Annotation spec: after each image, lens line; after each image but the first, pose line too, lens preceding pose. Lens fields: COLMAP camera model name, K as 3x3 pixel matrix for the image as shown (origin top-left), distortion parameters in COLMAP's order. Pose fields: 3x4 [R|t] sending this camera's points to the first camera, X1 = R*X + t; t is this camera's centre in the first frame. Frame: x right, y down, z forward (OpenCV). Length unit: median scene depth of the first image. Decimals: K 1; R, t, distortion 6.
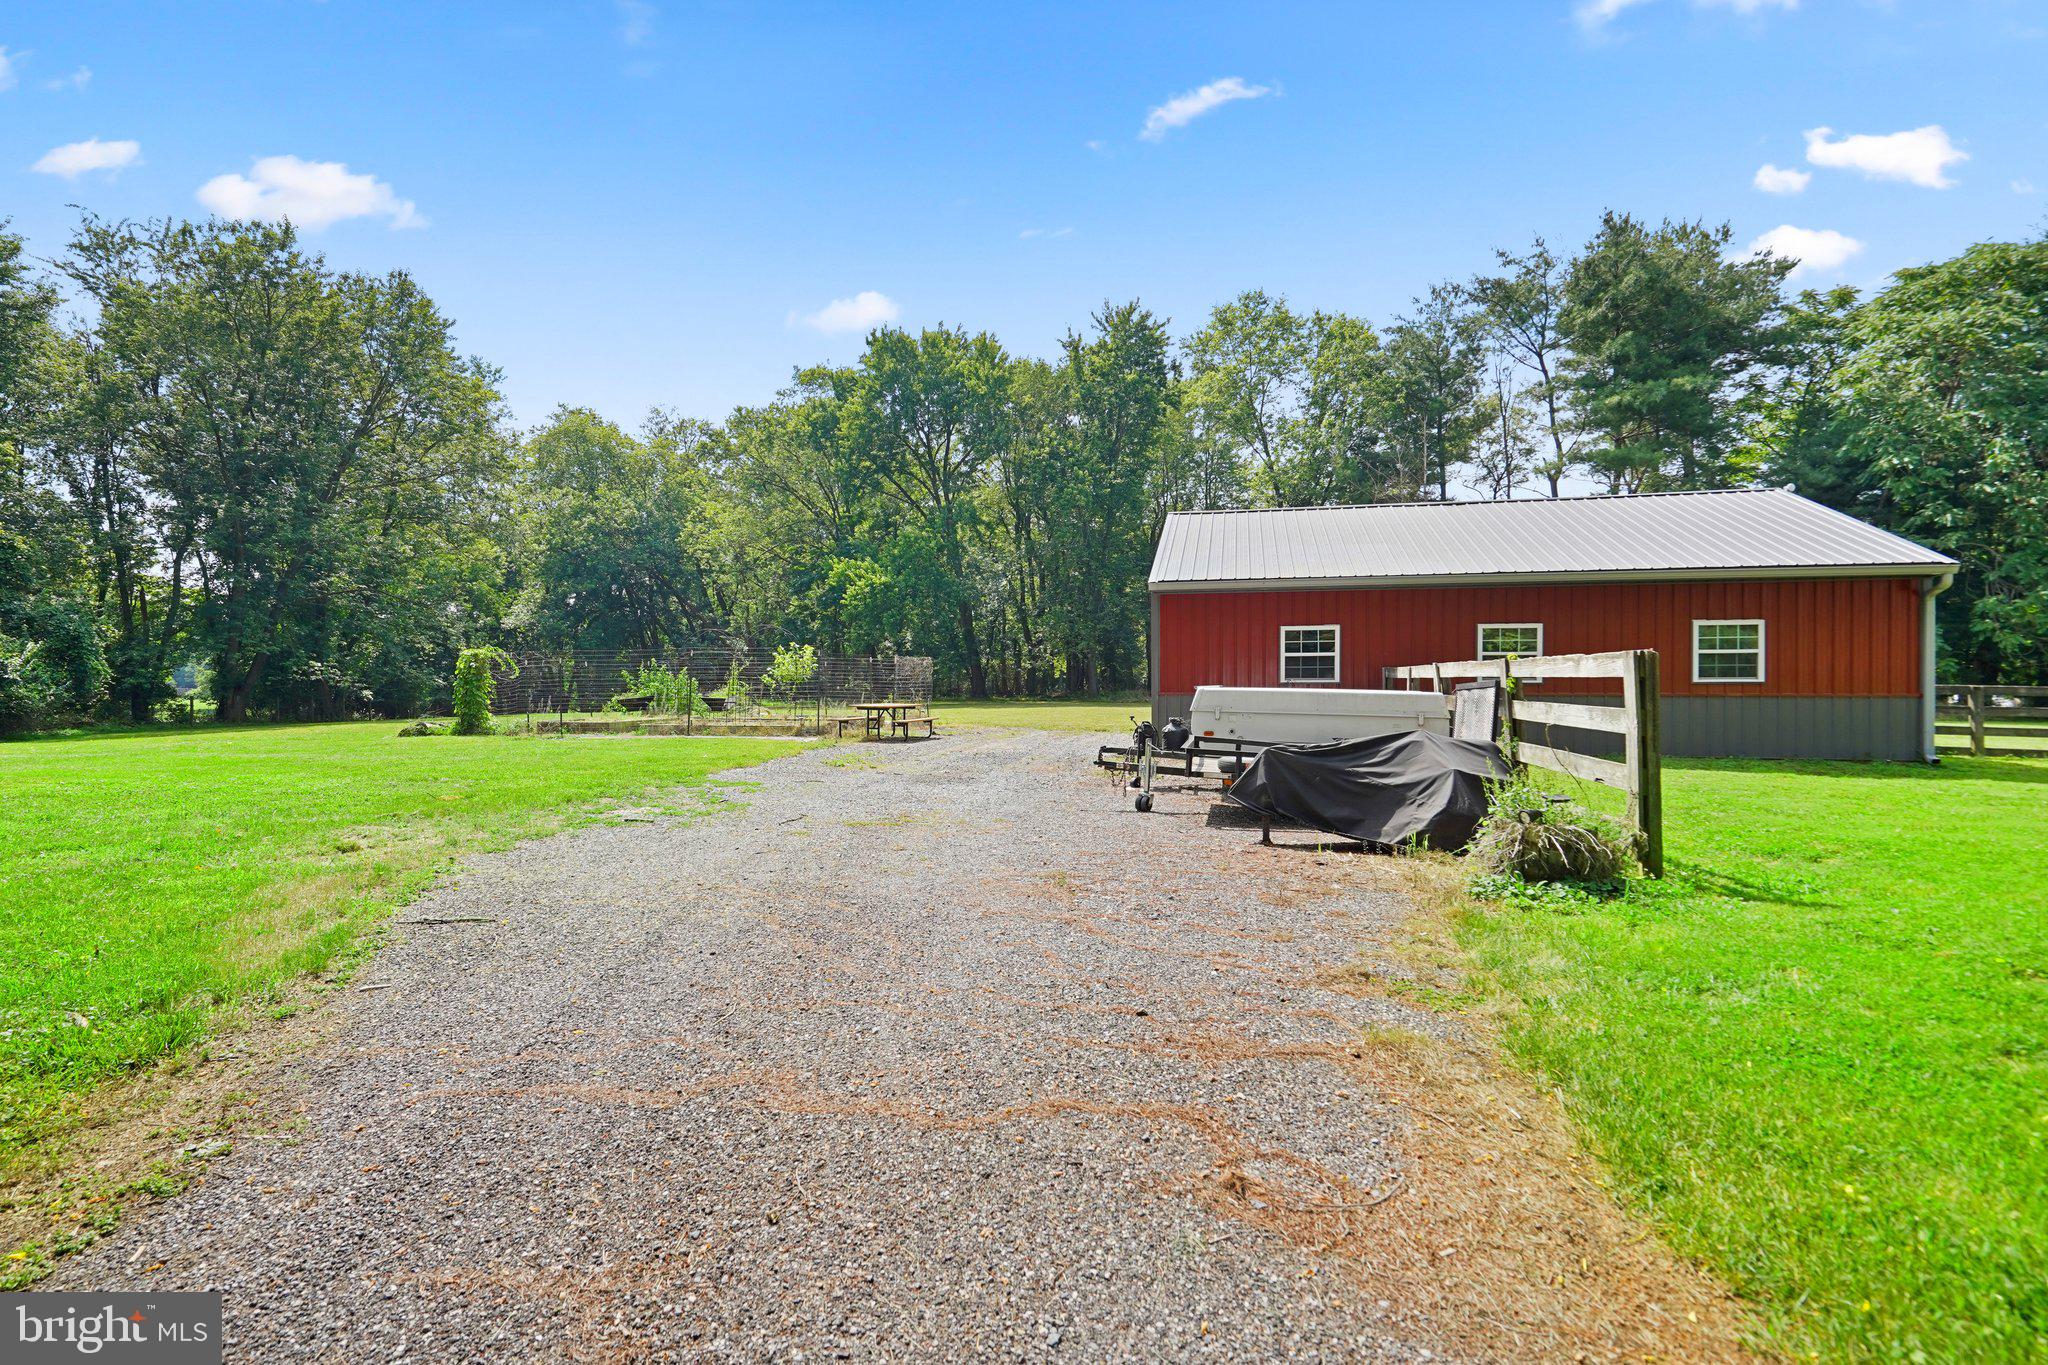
lens RADIAL K [[953.7, 0, 1014.9], [0, 953.7, 695.1], [0, 0, 1]] dist [-0.000170, 0.000938]
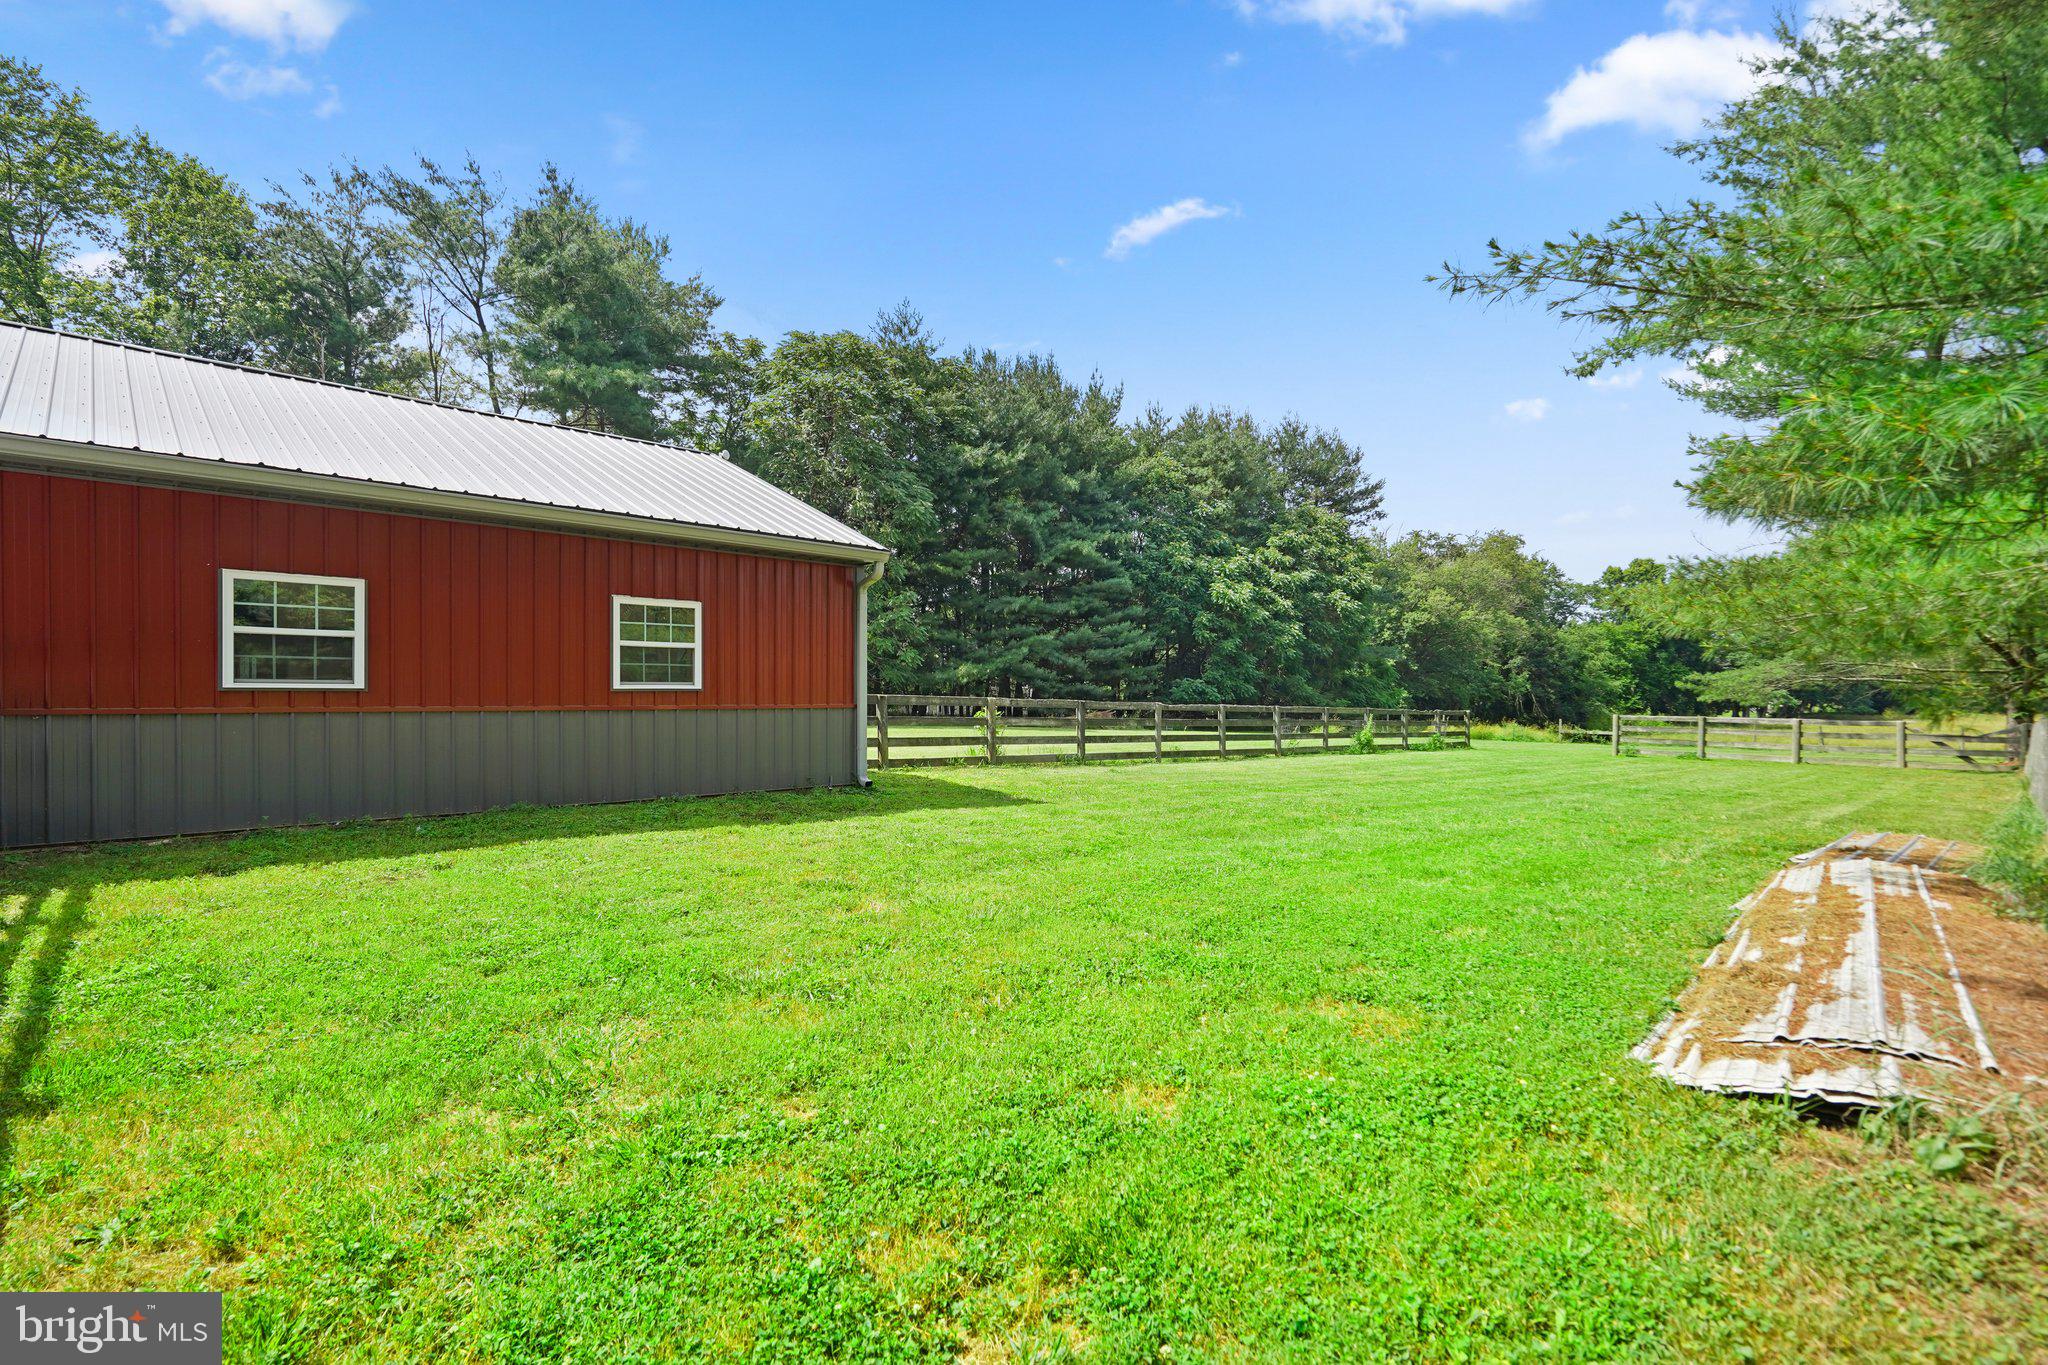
lens RADIAL K [[953.7, 0, 1014.9], [0, 953.7, 695.1], [0, 0, 1]] dist [-0.000170, 0.000938]
pose [[0.550210, 0.000403, 0.835027, 0.108264], [0.007001, 0.999963, -0.005095, -0.001453], [-0.834997, 0.008650, 0.550186, 0.139640]]
